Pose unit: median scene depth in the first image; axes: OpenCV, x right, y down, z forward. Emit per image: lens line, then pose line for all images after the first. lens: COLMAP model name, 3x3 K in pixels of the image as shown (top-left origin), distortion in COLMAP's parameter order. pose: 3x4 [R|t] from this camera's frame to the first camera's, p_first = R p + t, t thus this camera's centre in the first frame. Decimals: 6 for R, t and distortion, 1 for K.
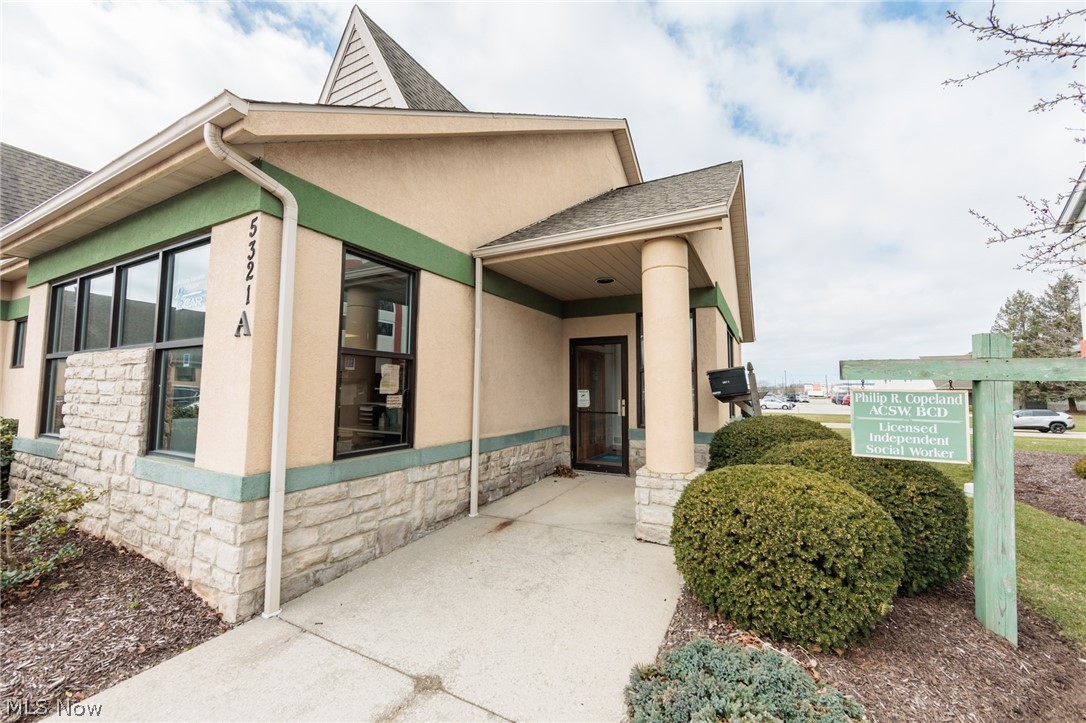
lens RADIAL K [[424.4, 0, 545.1], [0, 424.4, 357.3], [0, 0, 1]] dist [-0.001979, 0.000010]
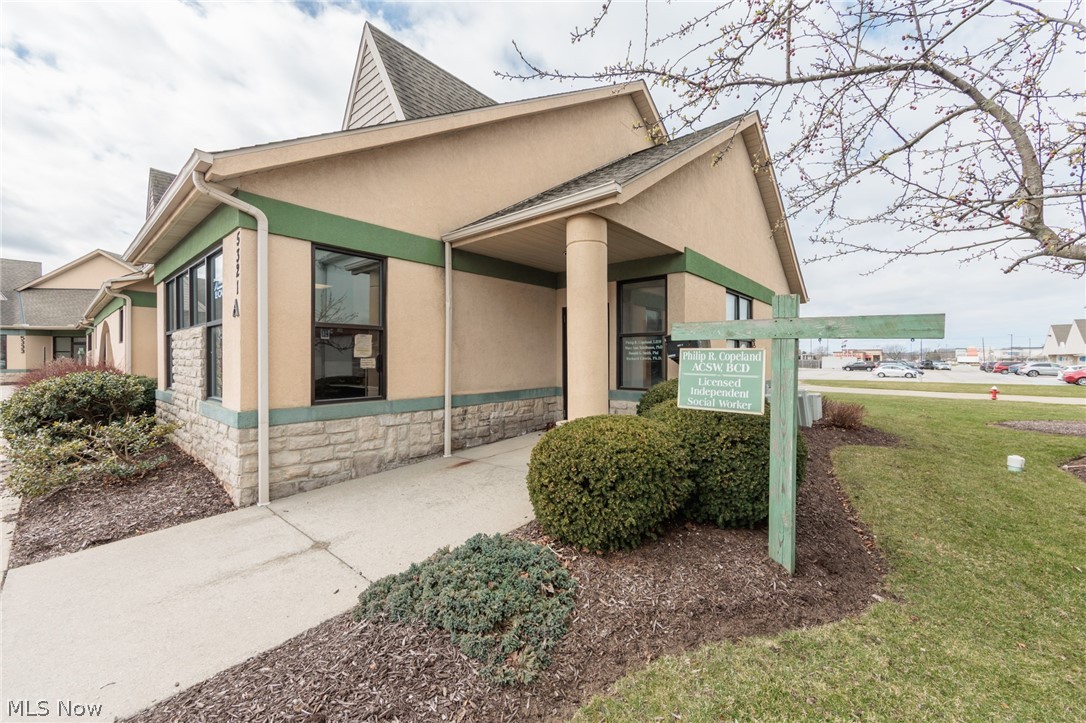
lens RADIAL K [[424.4, 0, 545.1], [0, 424.4, 357.3], [0, 0, 1]] dist [-0.001979, 0.000010]
pose [[0.974913, -0.006682, -0.222487, 0.489089], [0.023444, 0.997072, 0.072787, 0.006074], [0.221349, -0.076177, 0.972215, -0.138902]]
